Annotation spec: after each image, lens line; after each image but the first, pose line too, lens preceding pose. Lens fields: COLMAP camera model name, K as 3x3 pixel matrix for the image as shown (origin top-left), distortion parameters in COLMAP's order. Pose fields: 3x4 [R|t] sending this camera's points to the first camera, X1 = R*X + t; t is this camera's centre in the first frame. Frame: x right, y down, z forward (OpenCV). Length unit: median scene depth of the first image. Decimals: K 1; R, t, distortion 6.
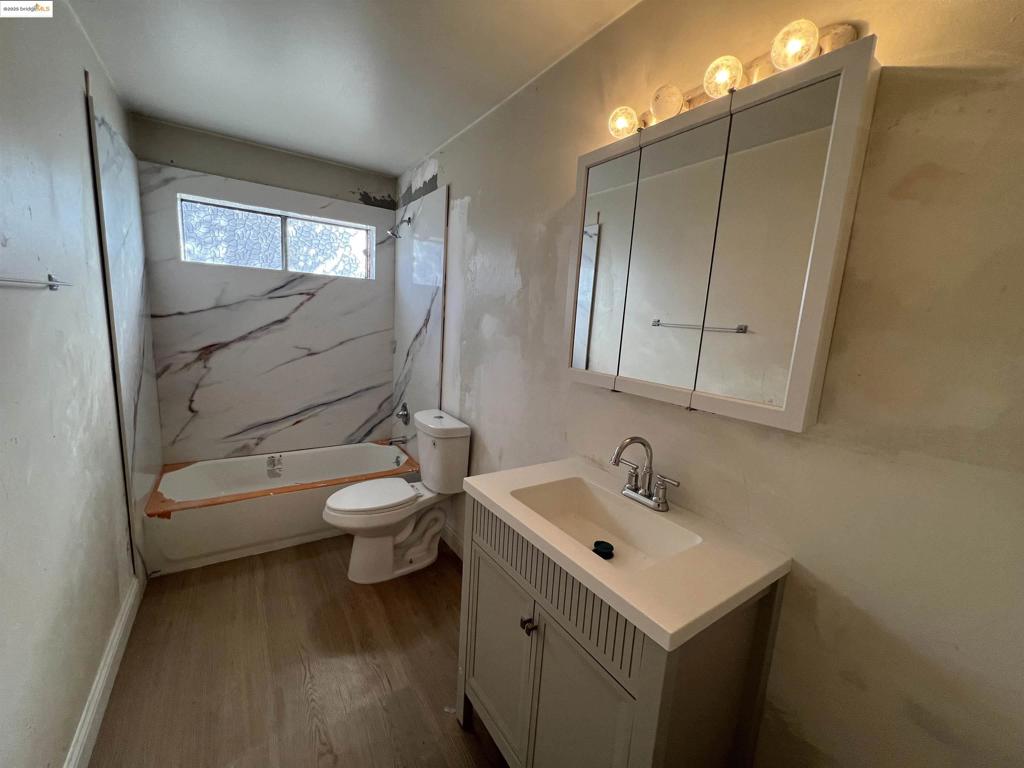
lens RADIAL K [[409.0, 0, 510.6], [0, 409.0, 387.5], [0, 0, 1]] dist [-0.001824, 0.000005]
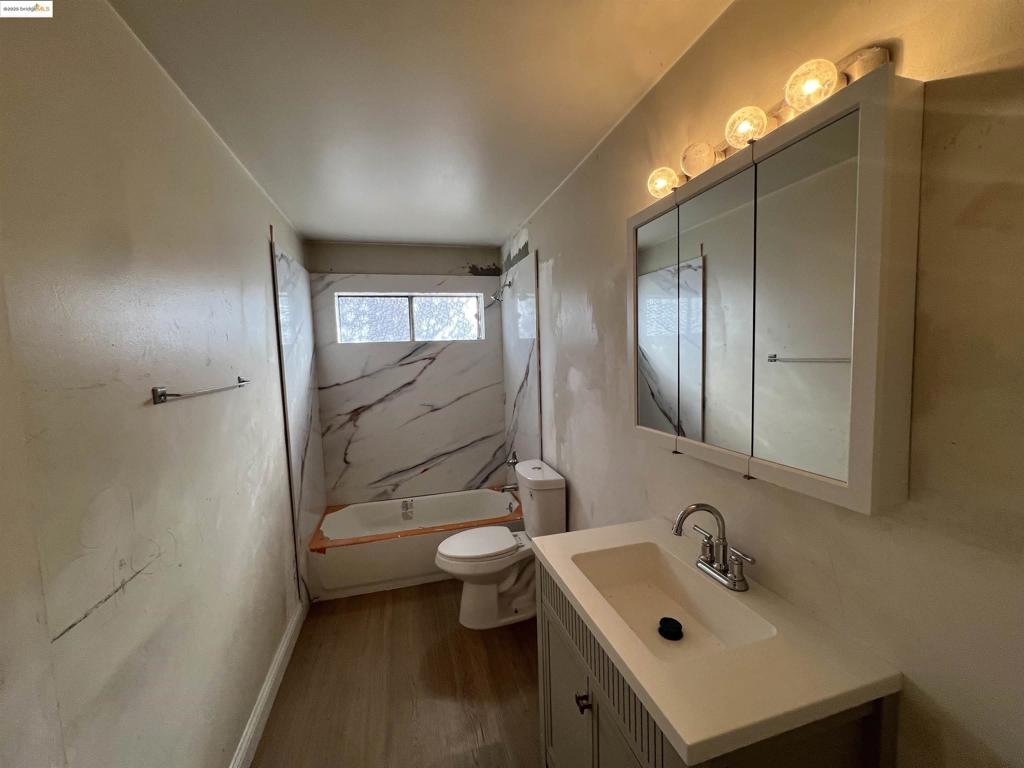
lens RADIAL K [[409.0, 0, 510.6], [0, 409.0, 387.5], [0, 0, 1]] dist [-0.001824, 0.000005]
pose [[0.944521, -0.067145, -0.321514, 0.108213], [0.038186, 0.994692, -0.095550, -0.034025], [0.326223, 0.077971, 0.942072, -0.013347]]
